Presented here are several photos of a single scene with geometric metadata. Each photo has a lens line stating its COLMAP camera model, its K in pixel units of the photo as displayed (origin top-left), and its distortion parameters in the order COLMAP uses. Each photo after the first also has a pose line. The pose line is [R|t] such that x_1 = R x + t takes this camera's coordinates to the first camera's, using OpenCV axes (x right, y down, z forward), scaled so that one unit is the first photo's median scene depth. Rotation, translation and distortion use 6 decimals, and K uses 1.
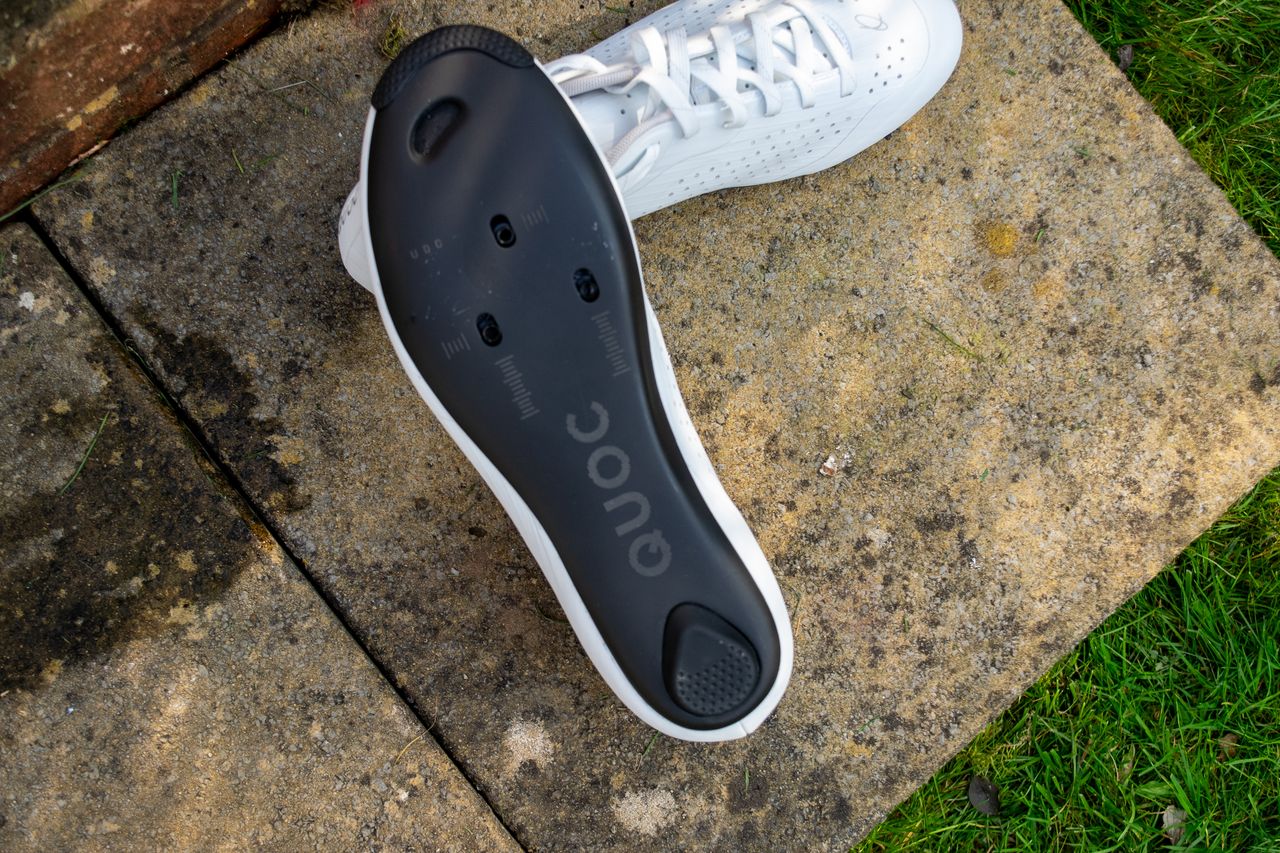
lens RADIAL K [[1442.2, 0, 650.7], [0, 1442.2, 414.6], [0, 0, 1]] dist [-0.064960, 0.000000]
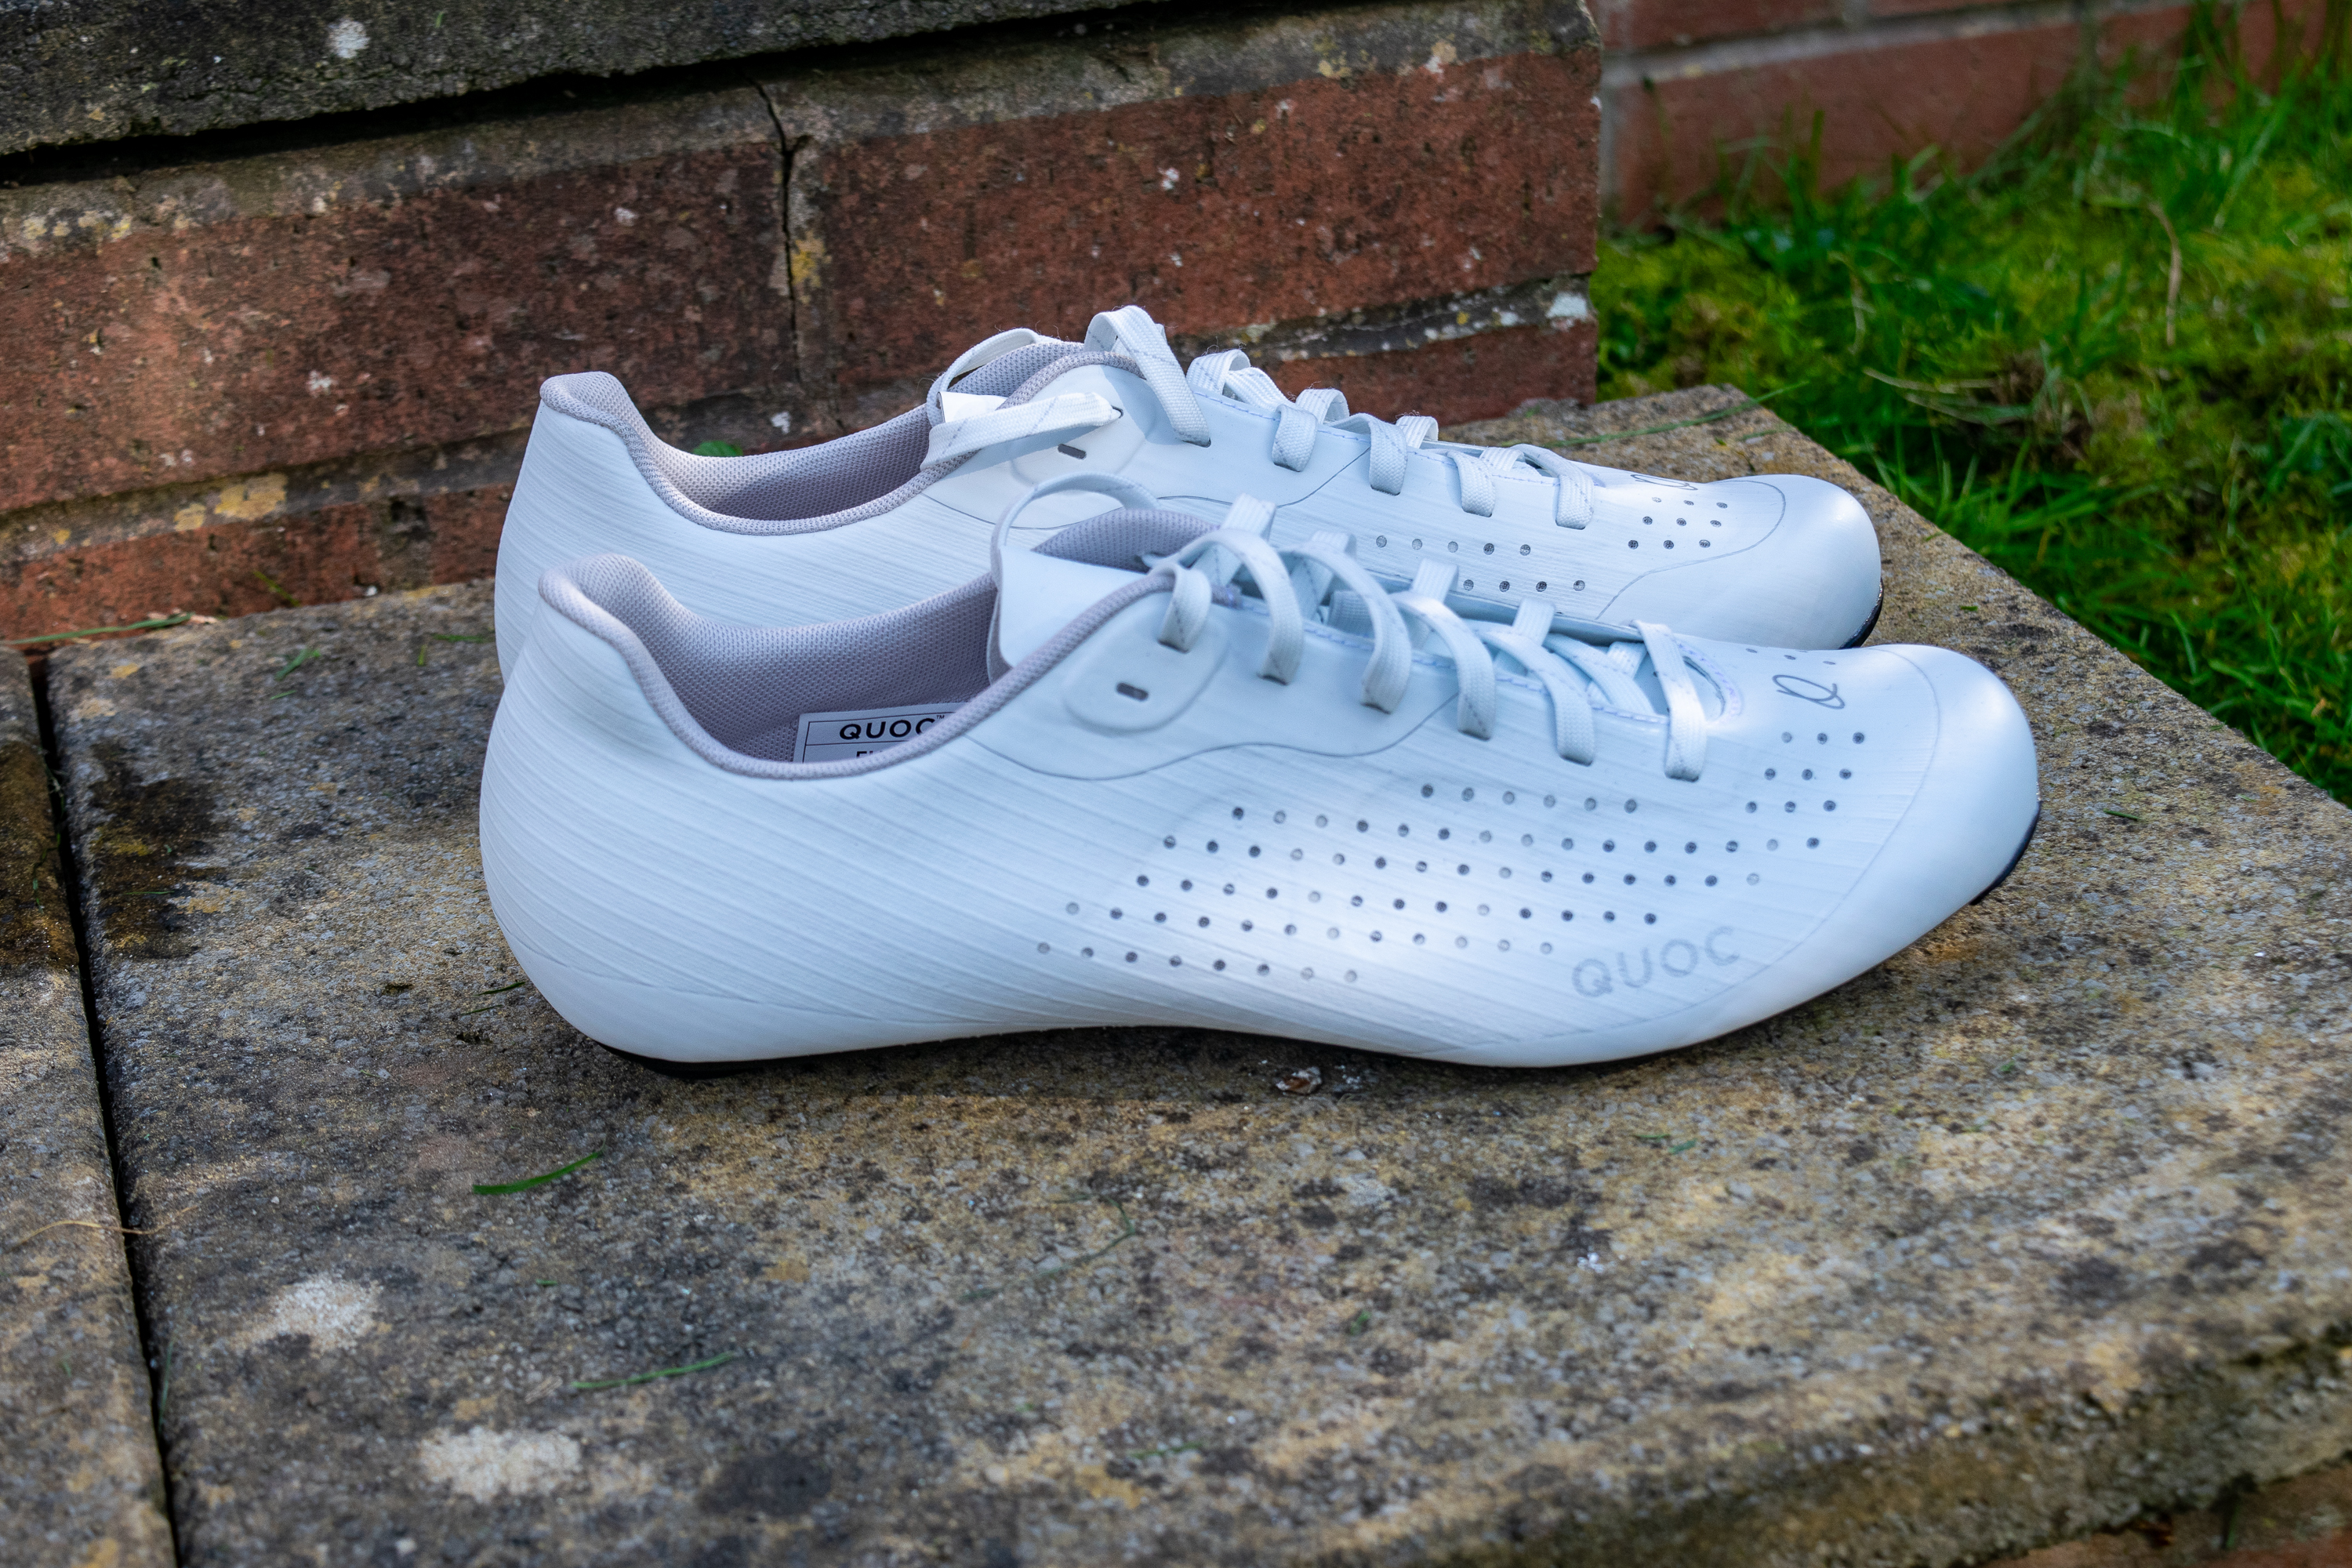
lens RADIAL K [[3764.9, 0, 1176.2], [0, 3764.9, 774.6], [0, 0, 1]] dist [-0.009757, 0.000000]
pose [[0.924702, 0.013582, -0.380448, 0.507071], [-0.324560, 0.550433, -0.769210, 0.839400], [0.198964, 0.834769, 0.513395, 0.379957]]
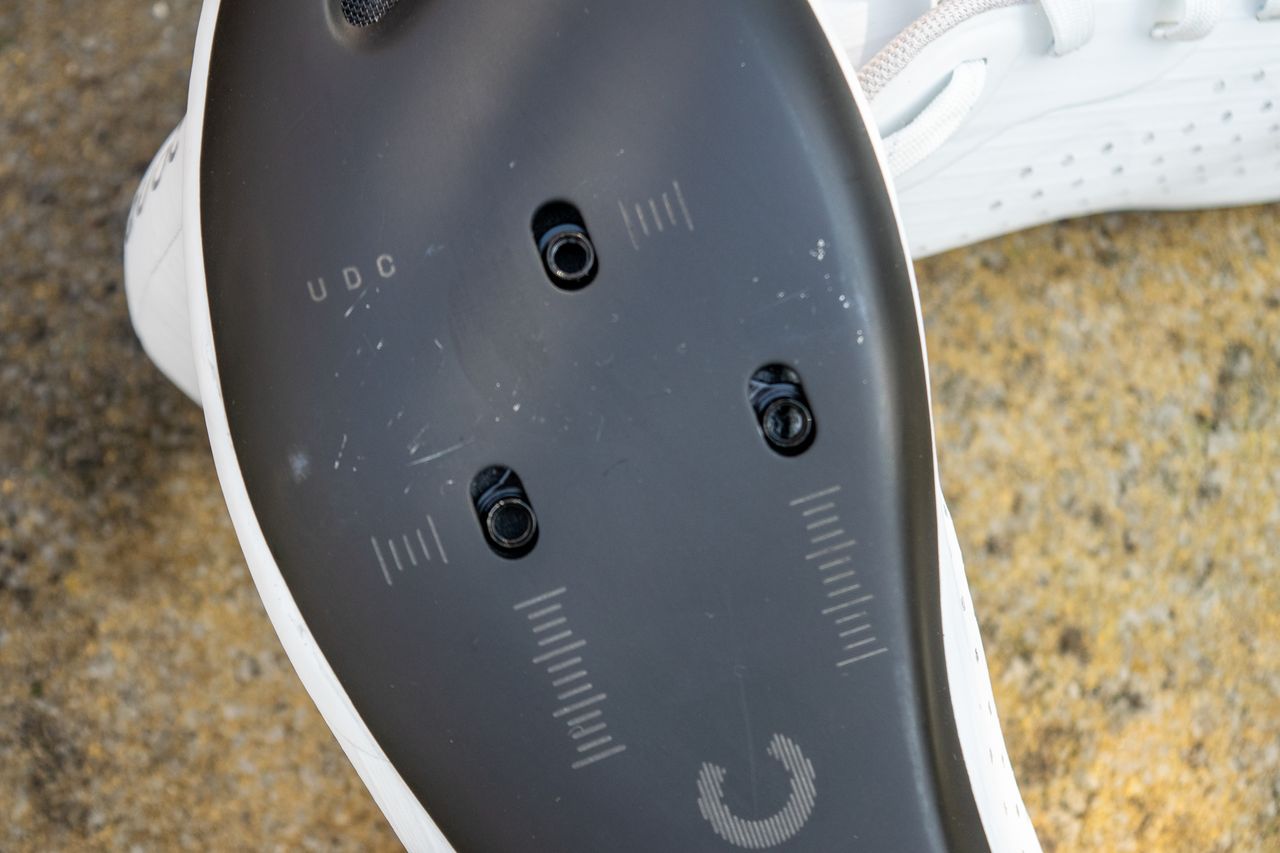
lens RADIAL K [[2885.6, 0, 640.9], [0, 2885.6, 428.3], [0, 0, 1]] dist [0.062097, 0.000000]
pose [[0.996034, 0.071551, -0.052893, -0.033259], [-0.076932, 0.991181, -0.107899, -0.003495], [0.044706, 0.111540, 0.992754, 0.225367]]
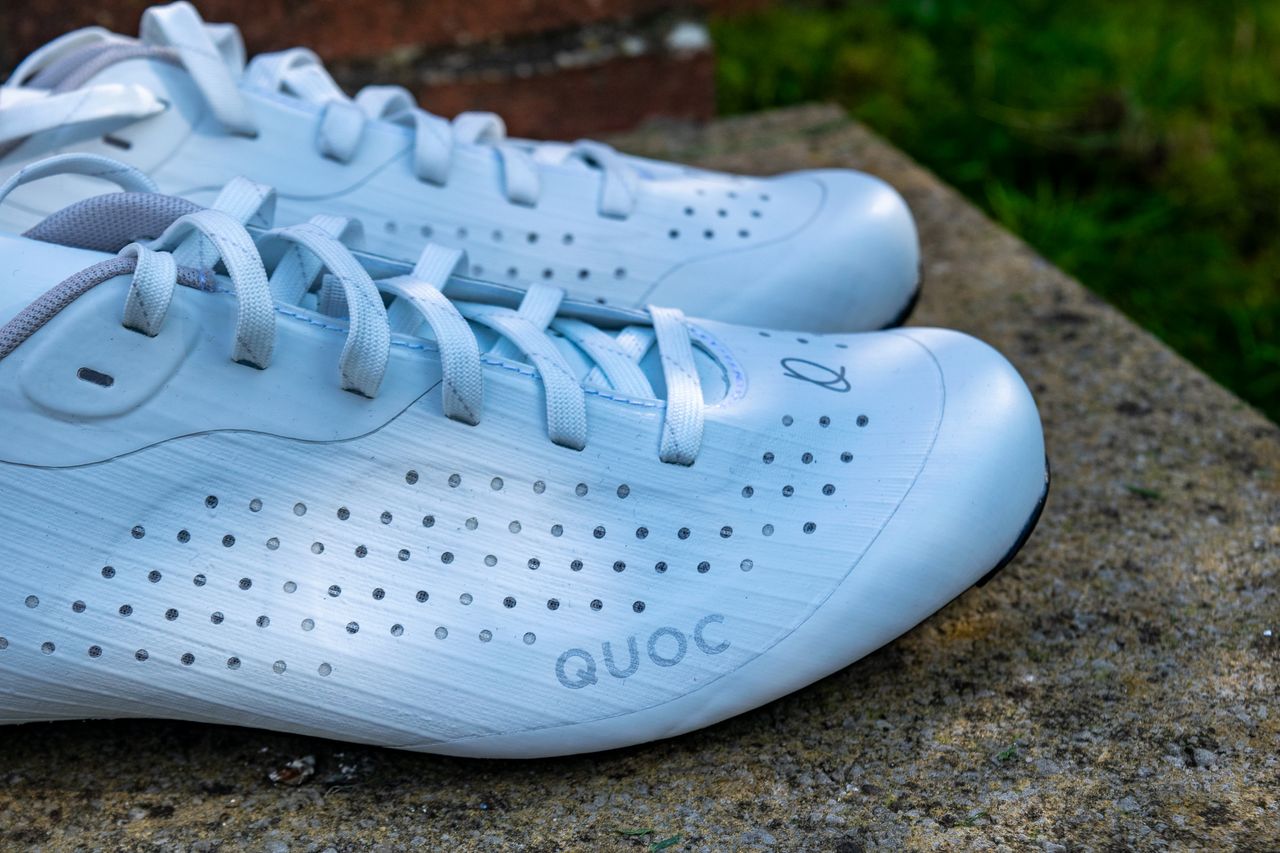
lens RADIAL K [[2611.4, 0, 642.7], [0, 2611.4, 414.5], [0, 0, 1]] dist [0.055589, 0.000000]
pose [[0.931024, 0.007983, -0.364870, 0.491856], [-0.309602, 0.546627, -0.778040, 0.533172], [0.193236, 0.837338, 0.511394, 0.572421]]
